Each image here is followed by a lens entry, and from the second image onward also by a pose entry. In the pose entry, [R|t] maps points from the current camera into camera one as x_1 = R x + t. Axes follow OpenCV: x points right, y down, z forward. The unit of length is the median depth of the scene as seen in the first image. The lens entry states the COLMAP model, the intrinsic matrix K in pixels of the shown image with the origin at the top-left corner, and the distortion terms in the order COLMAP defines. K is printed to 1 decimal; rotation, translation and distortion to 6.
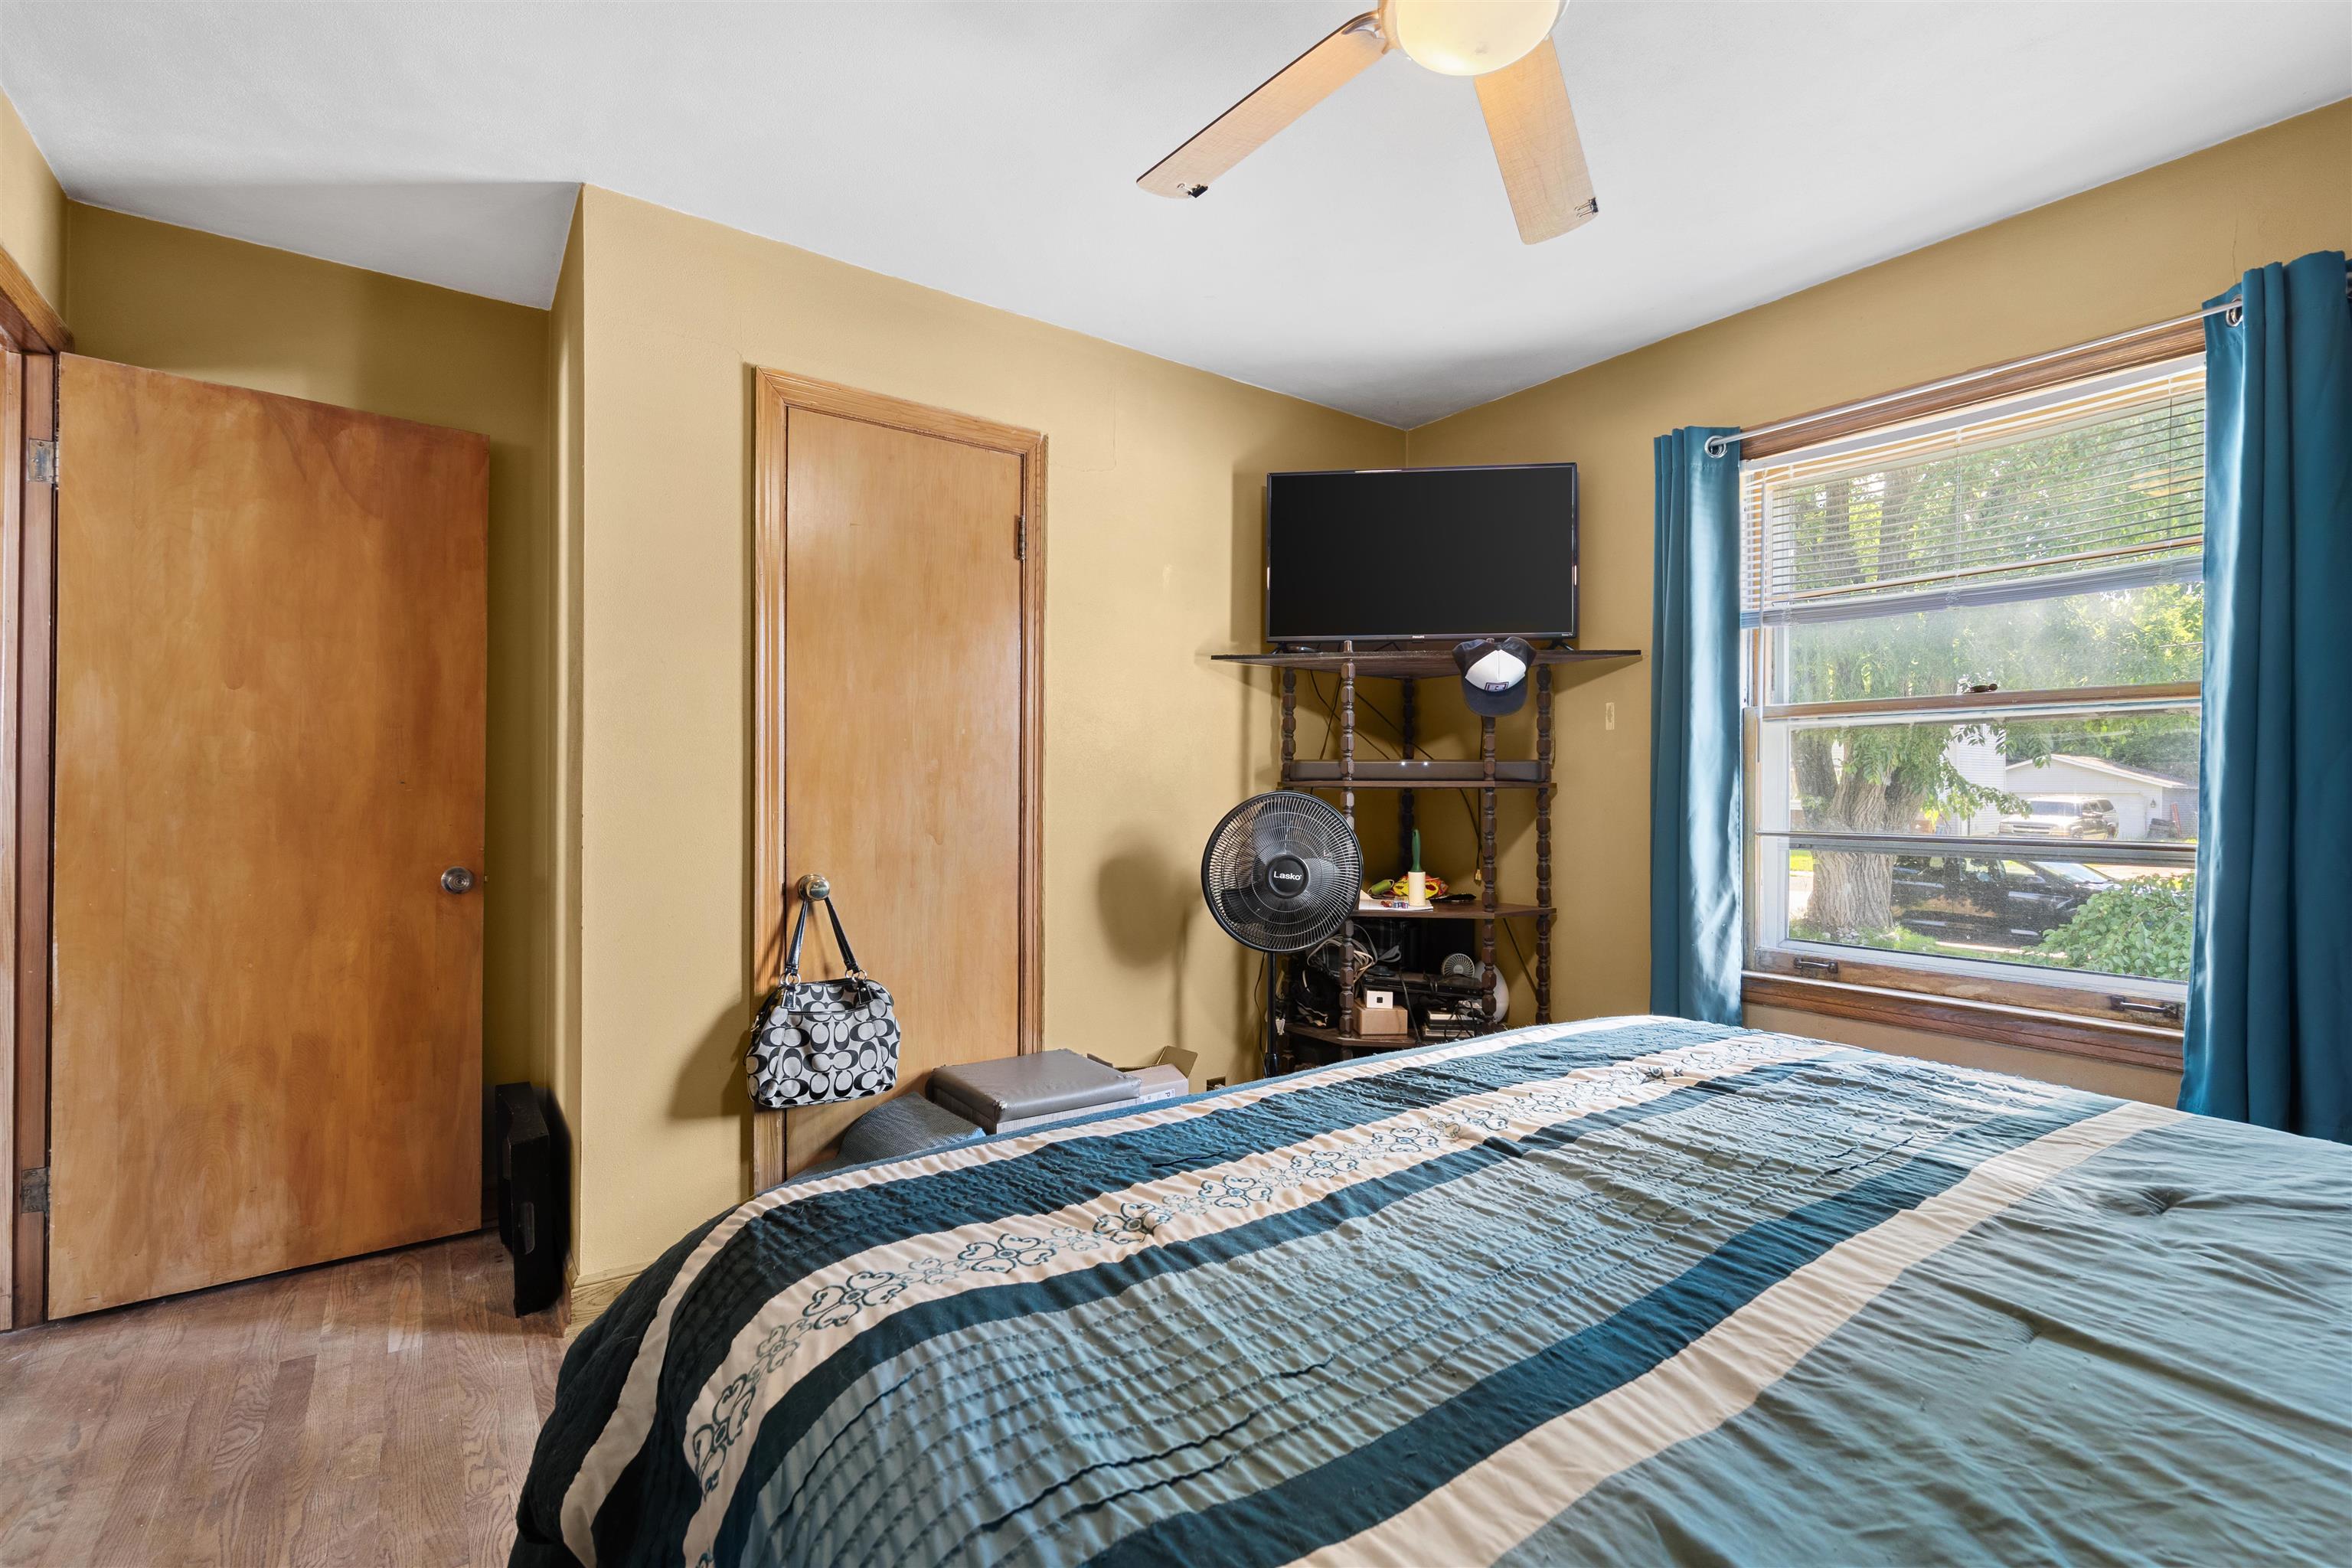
lens RADIAL K [[1070.8, 0, 1181.3], [0, 1070.8, 780.4], [0, 0, 1]] dist [-0.012504, 0.009431]
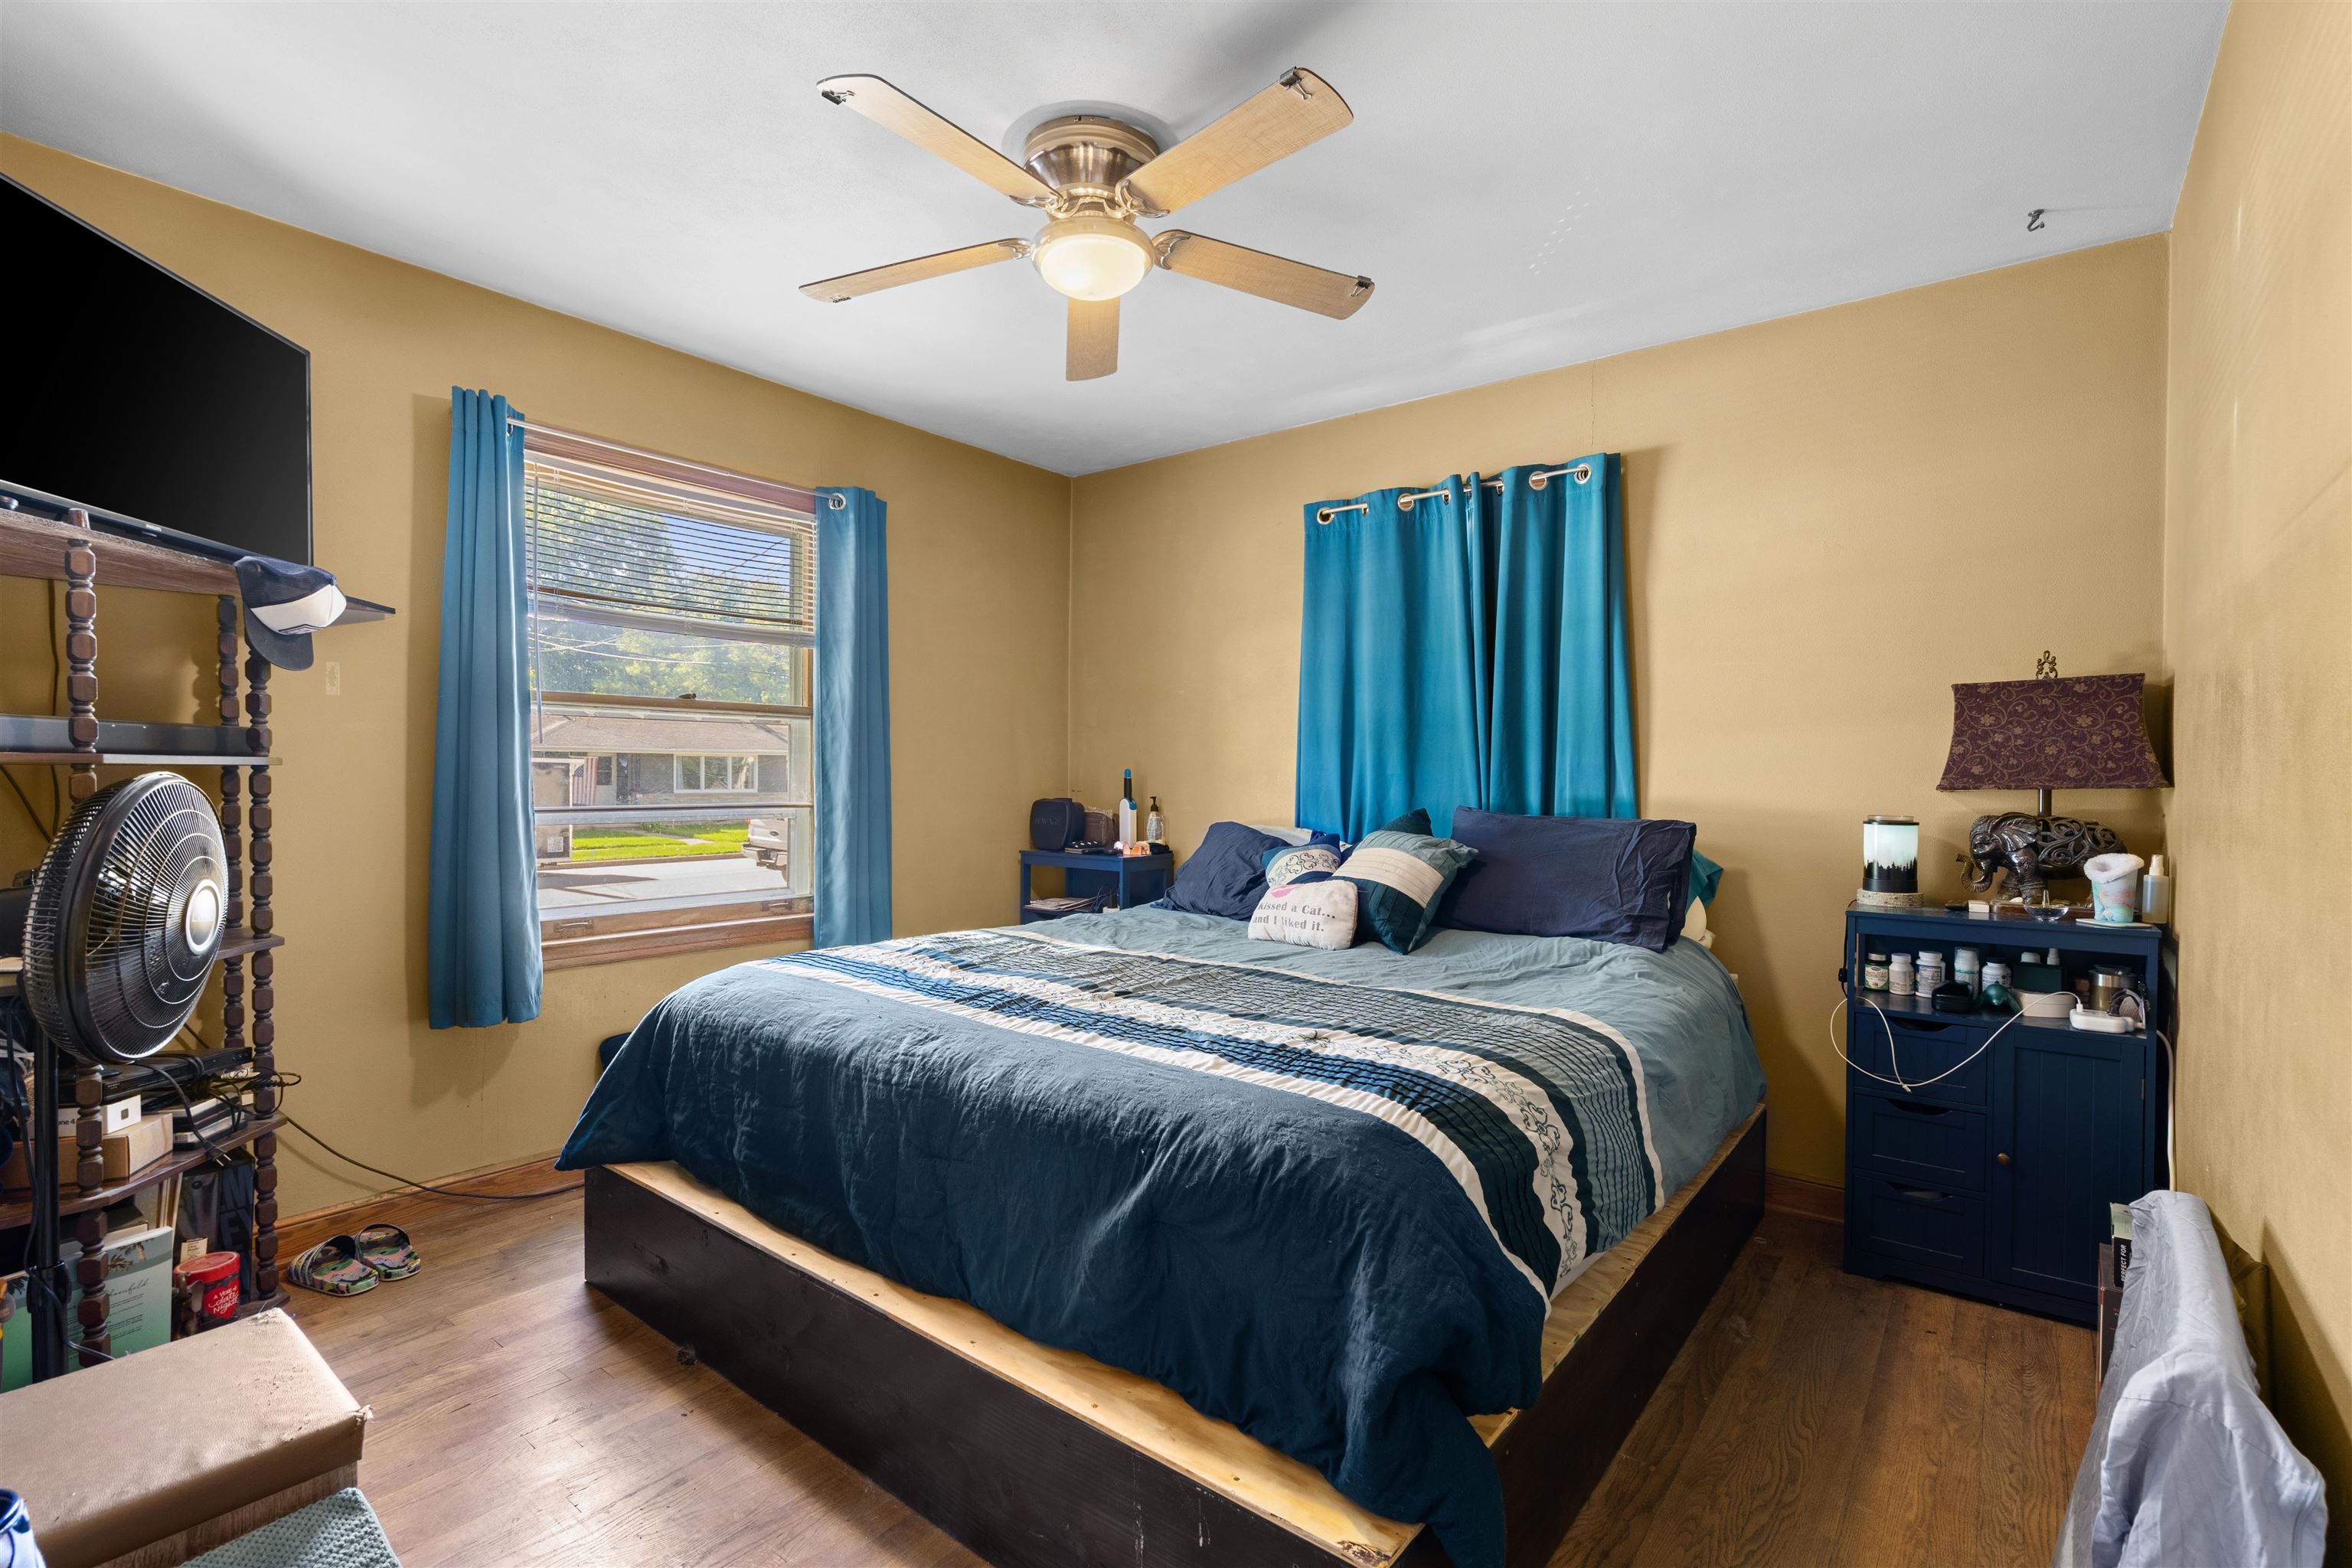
lens RADIAL K [[1070.8, 0, 1181.3], [0, 1070.8, 780.4], [0, 0, 1]] dist [-0.012504, 0.009431]
pose [[-0.269955, -0.005949, 0.962855, -0.562115], [-0.010318, 0.999941, 0.003286, 0.007563], [-0.962818, -0.009048, -0.270001, 0.590612]]
